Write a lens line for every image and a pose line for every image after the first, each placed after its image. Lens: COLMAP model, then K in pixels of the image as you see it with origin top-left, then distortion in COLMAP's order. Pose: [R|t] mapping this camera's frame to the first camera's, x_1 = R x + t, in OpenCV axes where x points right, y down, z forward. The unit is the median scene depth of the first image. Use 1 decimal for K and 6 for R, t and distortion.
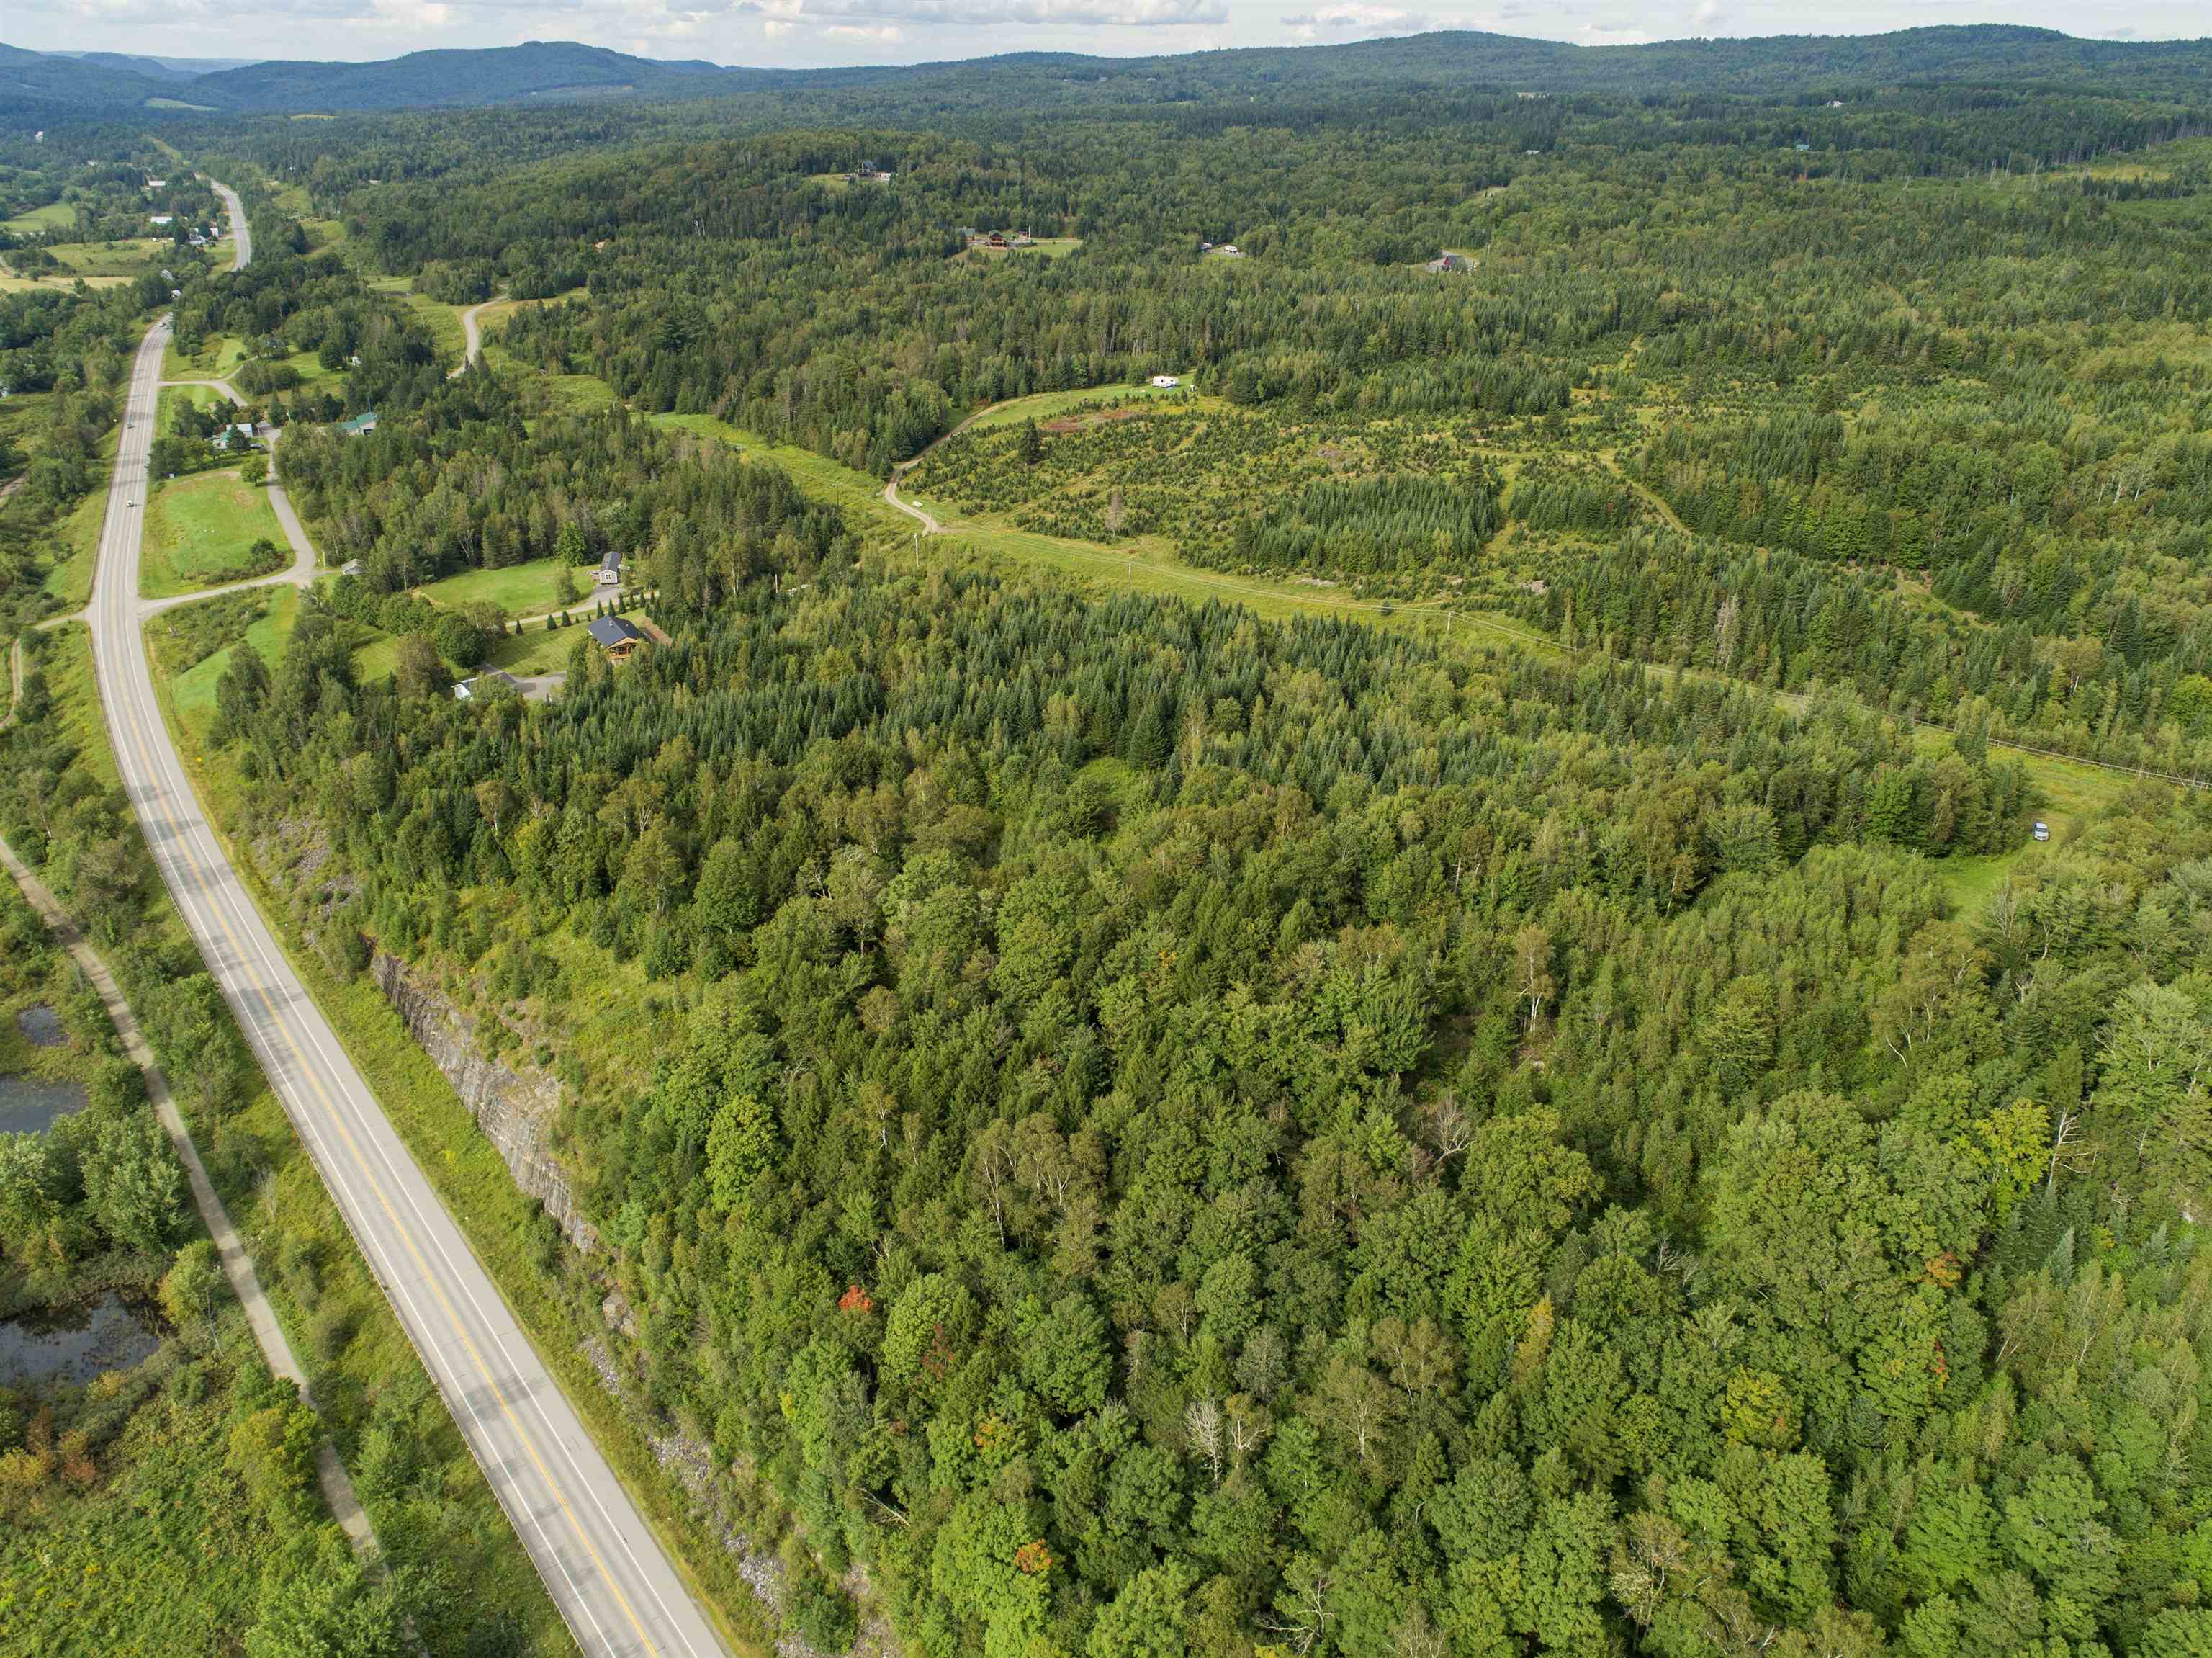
lens RADIAL K [[1664.0, 0, 1105.8], [0, 1664.0, 817.1], [0, 0, 1]] dist [-0.030094, 0.013854]
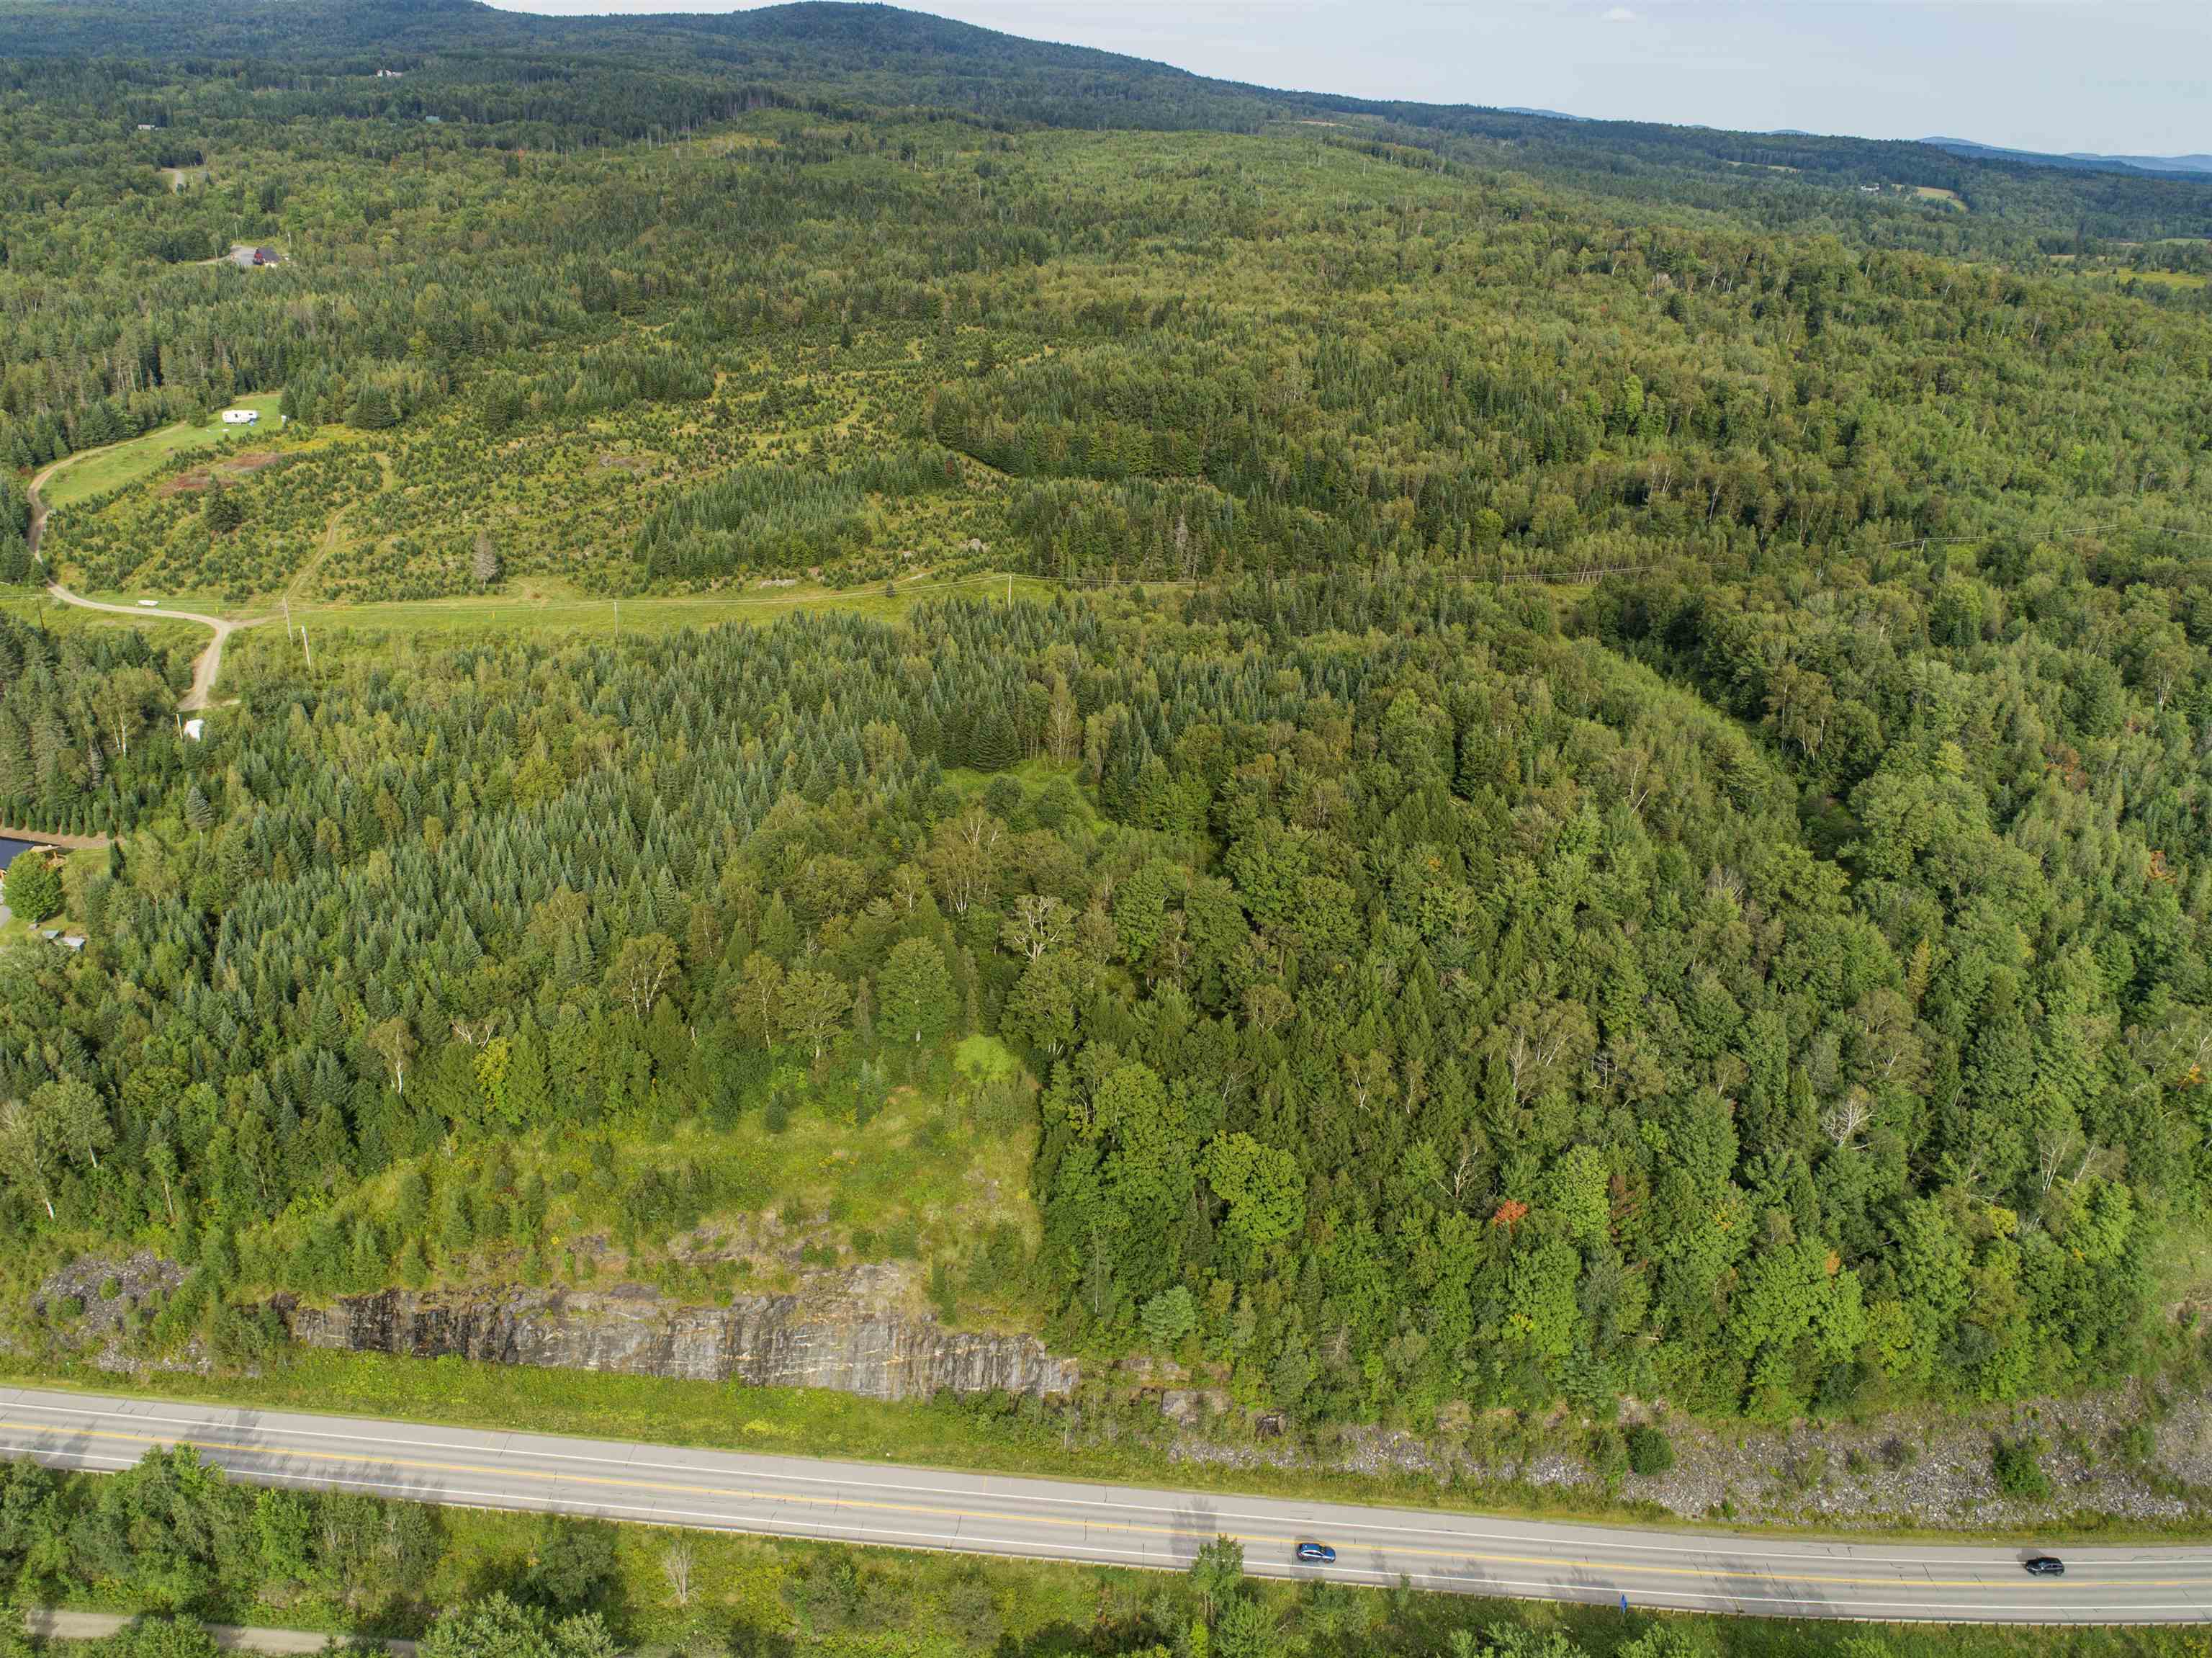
lens RADIAL K [[1664.0, 0, 1105.8], [0, 1664.0, 817.1], [0, 0, 1]] dist [-0.030094, 0.013854]
pose [[0.656512, -0.291863, 0.695563, -0.450660], [0.278422, 0.950759, 0.136155, -0.083528], [-0.701052, 0.104273, 0.705446, 0.162636]]
